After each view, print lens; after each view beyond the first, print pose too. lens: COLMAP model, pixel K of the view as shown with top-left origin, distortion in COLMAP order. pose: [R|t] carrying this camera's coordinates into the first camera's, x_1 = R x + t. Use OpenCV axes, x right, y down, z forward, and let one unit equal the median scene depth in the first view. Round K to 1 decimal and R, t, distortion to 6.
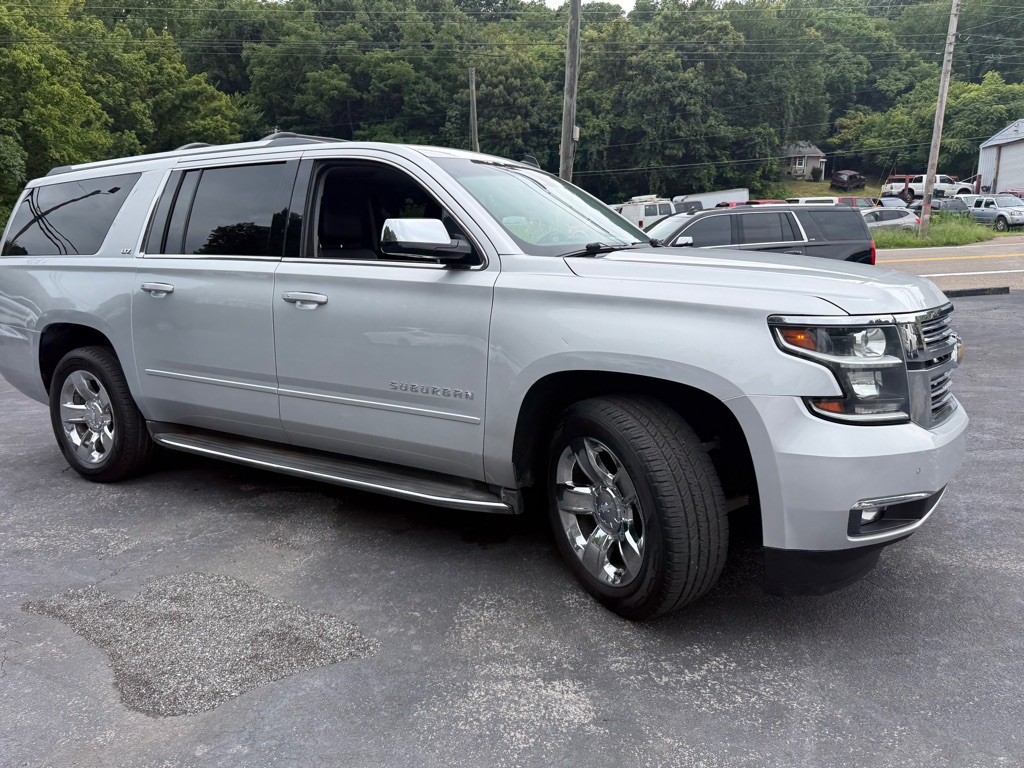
lens RADIAL K [[726.9, 0, 512.4], [0, 726.9, 376.6], [0, 0, 1]] dist [0.018123, -0.027375]
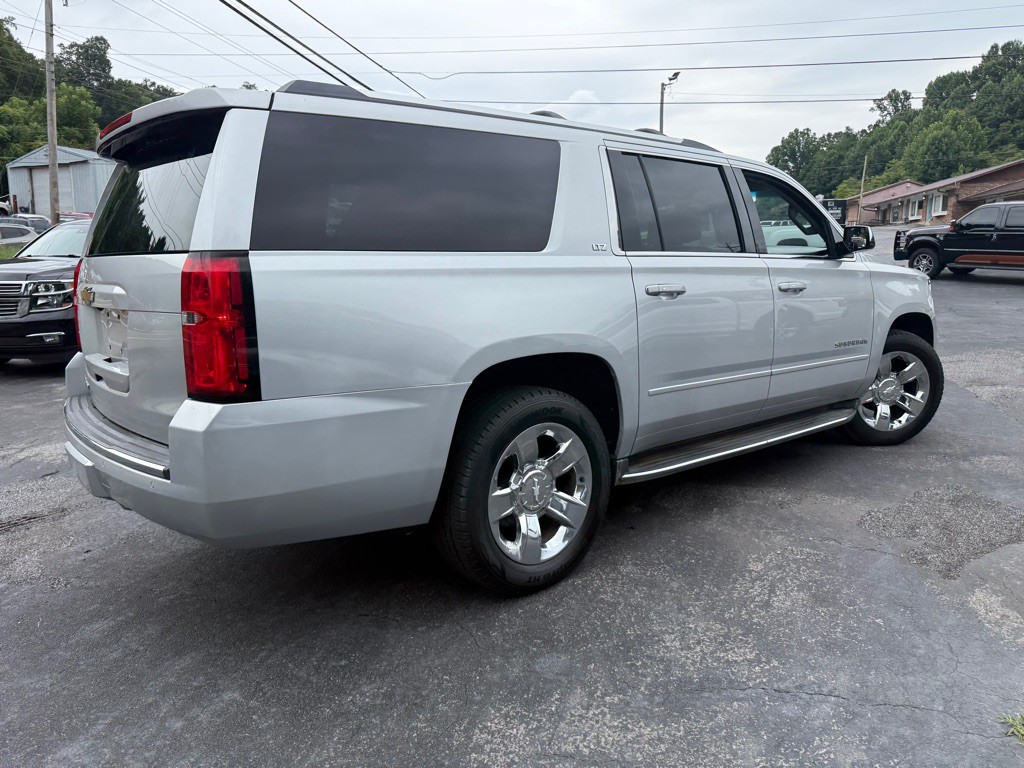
lens RADIAL K [[726.9, 0, 517.7], [0, 726.9, 371.8], [0, 0, 1]] dist [0.018123, -0.027375]
pose [[0.331515, -0.136896, 0.933465, -0.088229], [0.170423, 0.981830, 0.083464, -0.008332], [-0.927930, 0.131414, 0.348821, 0.057128]]
